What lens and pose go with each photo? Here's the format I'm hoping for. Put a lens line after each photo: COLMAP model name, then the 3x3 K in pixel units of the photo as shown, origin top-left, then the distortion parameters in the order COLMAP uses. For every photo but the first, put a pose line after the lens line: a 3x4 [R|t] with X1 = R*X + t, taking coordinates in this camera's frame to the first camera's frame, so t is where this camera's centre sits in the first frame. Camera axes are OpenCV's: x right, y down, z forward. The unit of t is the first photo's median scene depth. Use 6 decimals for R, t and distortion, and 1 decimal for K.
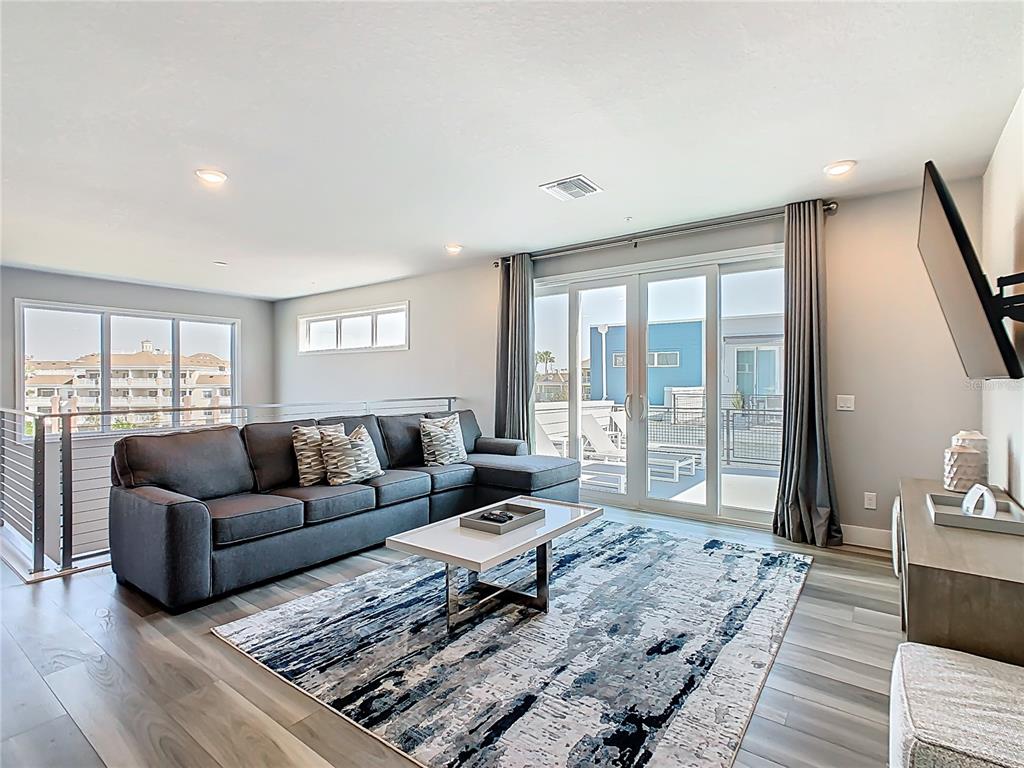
lens RADIAL K [[517.0, 0, 518.6], [0, 517.0, 377.9], [0, 0, 1]] dist [-0.012743, 0.003397]
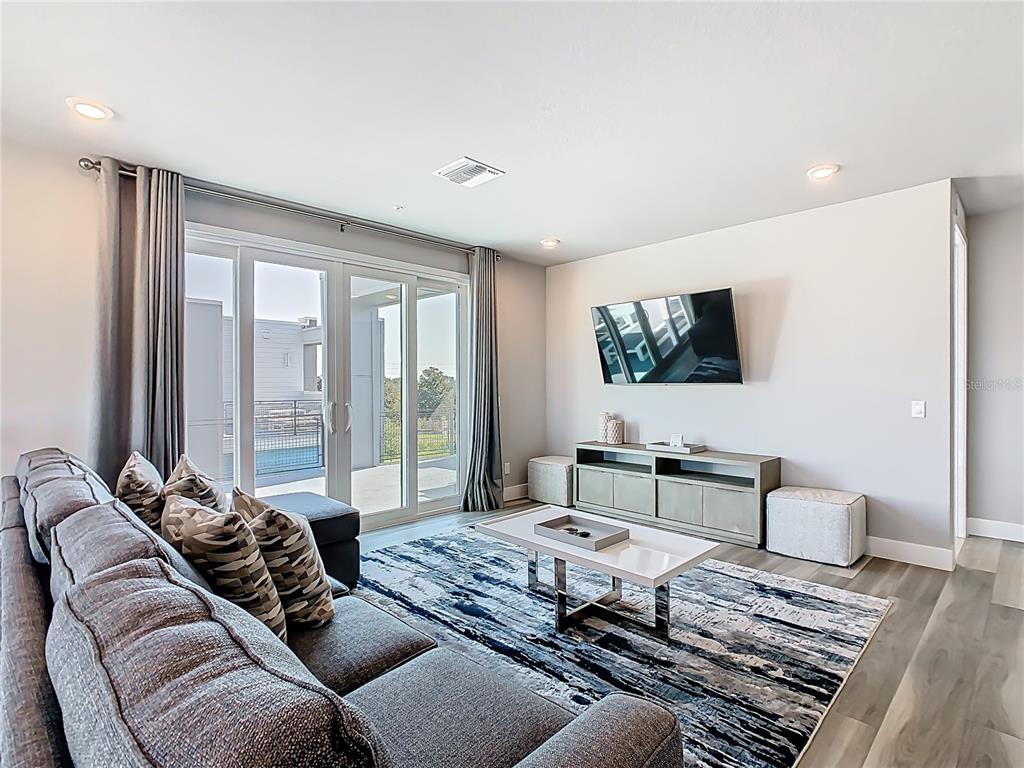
lens RADIAL K [[517.0, 0, 518.9], [0, 517.0, 391.3], [0, 0, 1]] dist [-0.012743, 0.003397]
pose [[0.150389, -0.009378, 0.988582, -0.782042], [-0.003278, 0.999945, 0.009985, 0.004679], [-0.988621, -0.004742, 0.150350, 0.780998]]
